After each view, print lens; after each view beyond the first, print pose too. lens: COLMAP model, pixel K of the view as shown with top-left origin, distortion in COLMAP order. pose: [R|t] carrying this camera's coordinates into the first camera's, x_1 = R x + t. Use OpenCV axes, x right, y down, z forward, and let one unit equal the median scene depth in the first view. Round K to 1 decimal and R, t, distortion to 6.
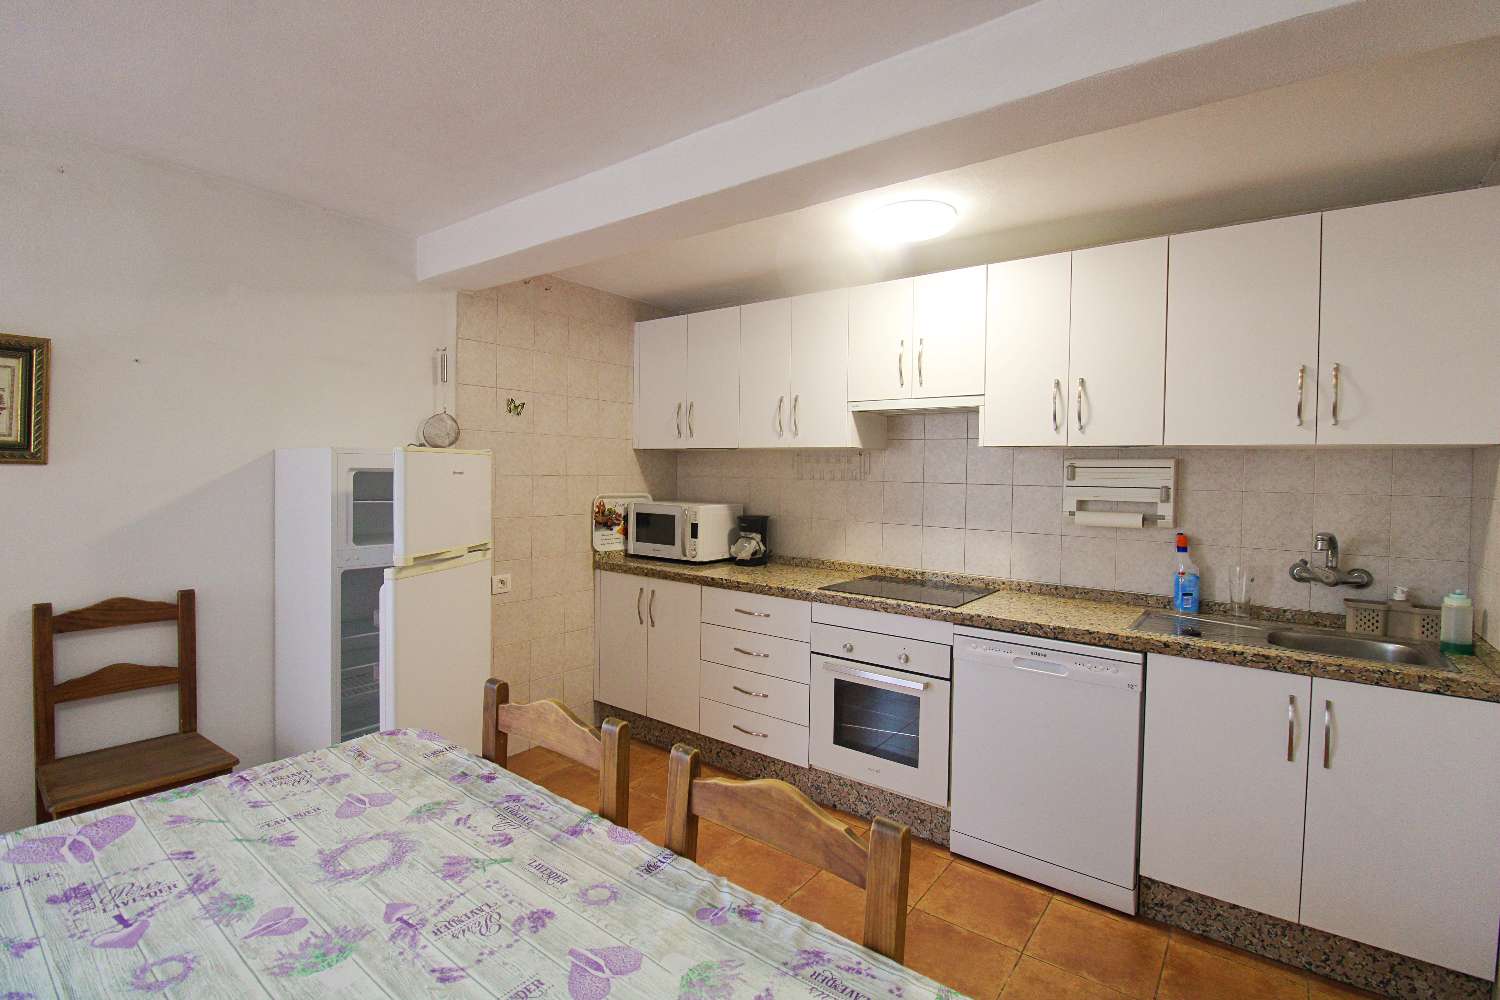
lens RADIAL K [[695.0, 0, 743.7], [0, 695.0, 483.9], [0, 0, 1]] dist [-0.001765, -0.011223]
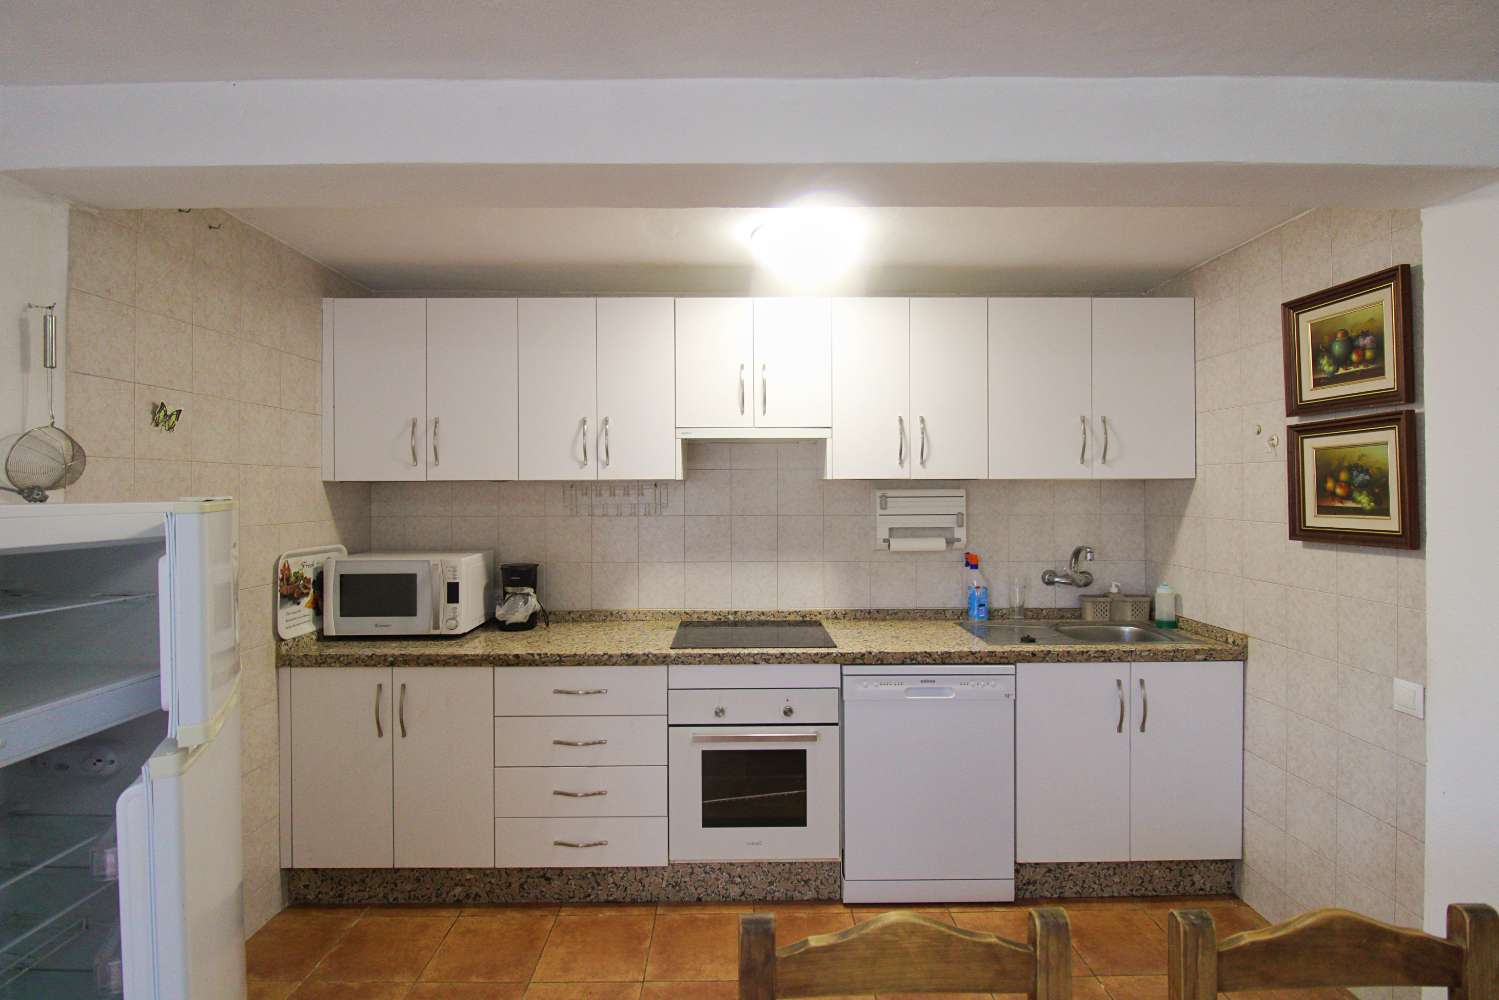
lens RADIAL K [[713.0, 0, 742.6], [0, 713.0, 484.5], [0, 0, 1]] dist [0.002314, -0.014672]
pose [[0.787362, -0.016357, 0.616273, -0.367354], [0.029718, 0.999493, -0.011441, -0.037213], [-0.615774, 0.027323, 0.787449, 0.265911]]
